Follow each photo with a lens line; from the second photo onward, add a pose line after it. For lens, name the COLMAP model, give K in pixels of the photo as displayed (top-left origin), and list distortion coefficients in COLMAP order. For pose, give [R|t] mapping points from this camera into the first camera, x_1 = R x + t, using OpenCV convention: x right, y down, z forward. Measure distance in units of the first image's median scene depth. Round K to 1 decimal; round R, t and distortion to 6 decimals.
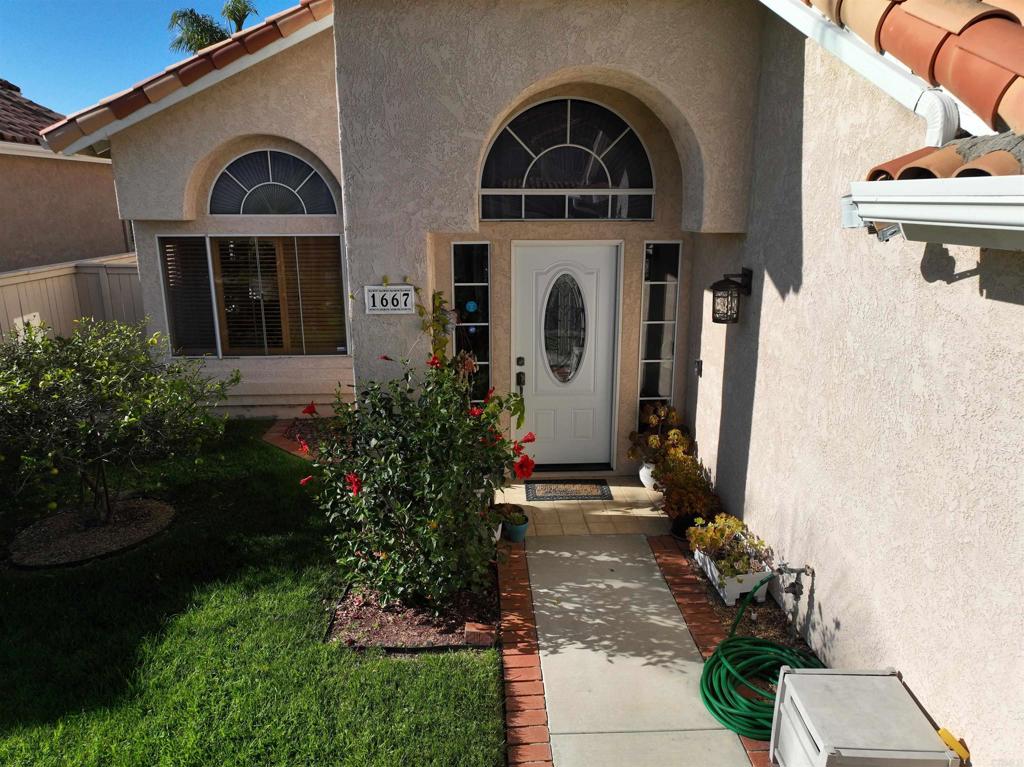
lens RADIAL K [[718.8, 0, 512.0], [0, 718.8, 383.5], [0, 0, 1]] dist [-0.000998, 0.016789]
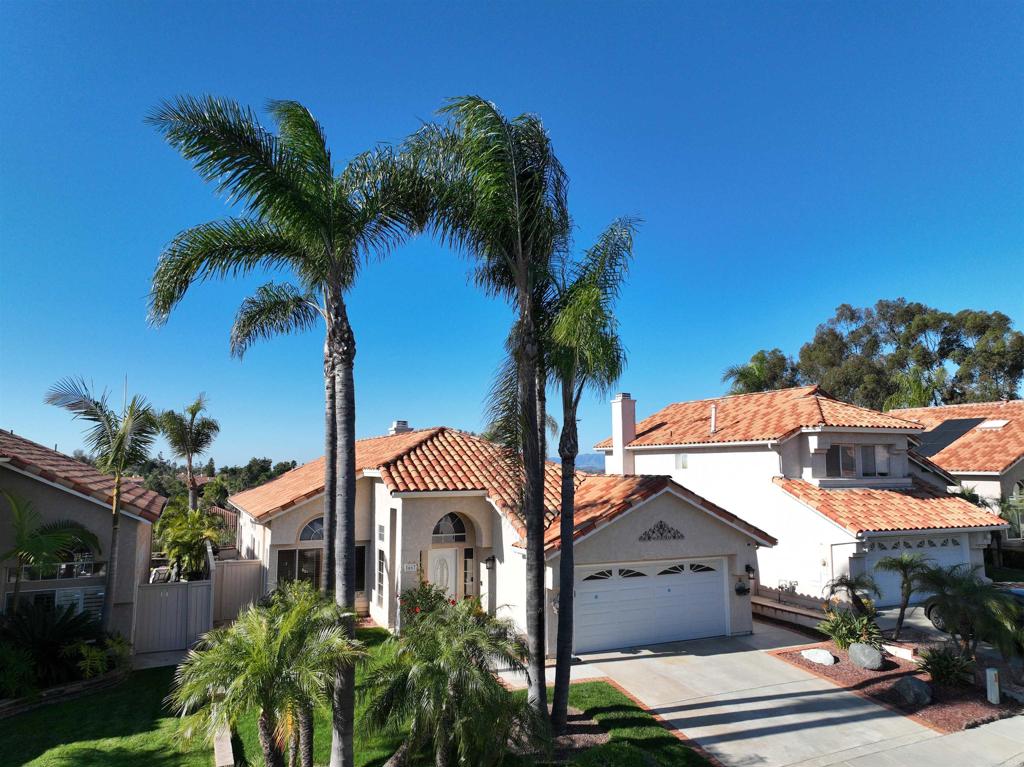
lens RADIAL K [[718.8, 0, 512.0], [0, 718.8, 383.5], [0, 0, 1]] dist [-0.000998, 0.016789]
pose [[0.929188, 0.042950, 0.367104, -1.059067], [0.091853, 0.935233, -0.341910, 0.316024], [-0.358012, 0.351418, 0.865062, -2.772298]]
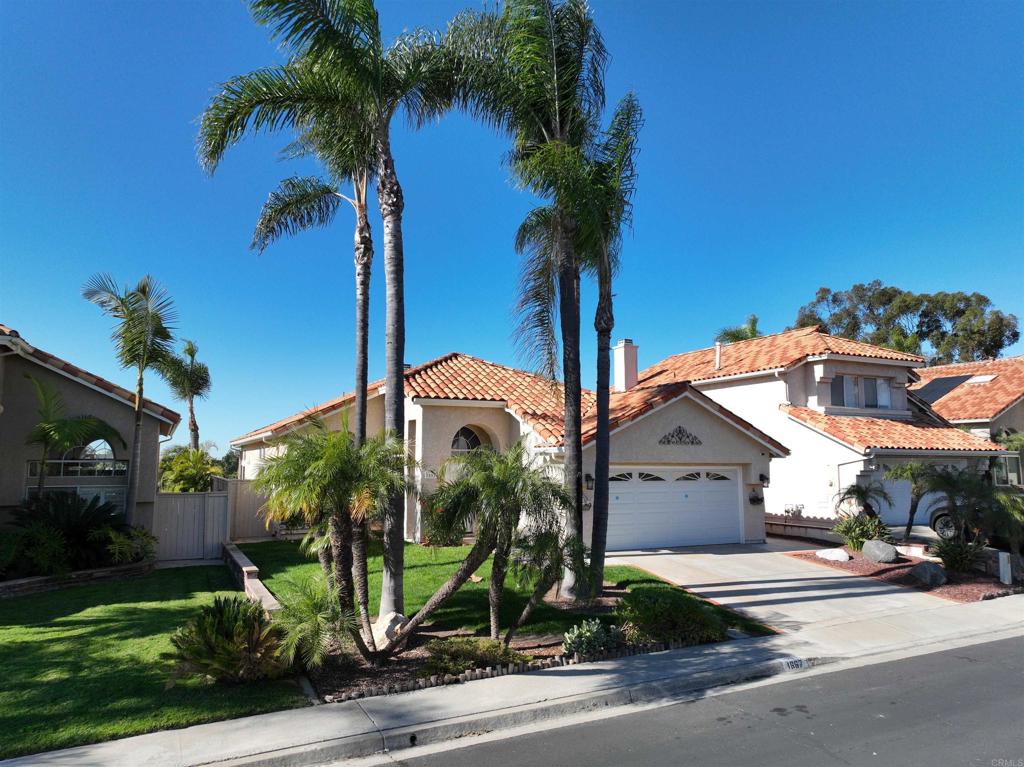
lens RADIAL K [[718.8, 0, 512.0], [0, 718.8, 383.5], [0, 0, 1]] dist [-0.000998, 0.016789]
pose [[0.917436, 0.047837, 0.394998, -1.249591], [0.096288, 0.936545, -0.337065, 0.735779], [-0.386058, 0.347269, 0.854613, -2.561382]]
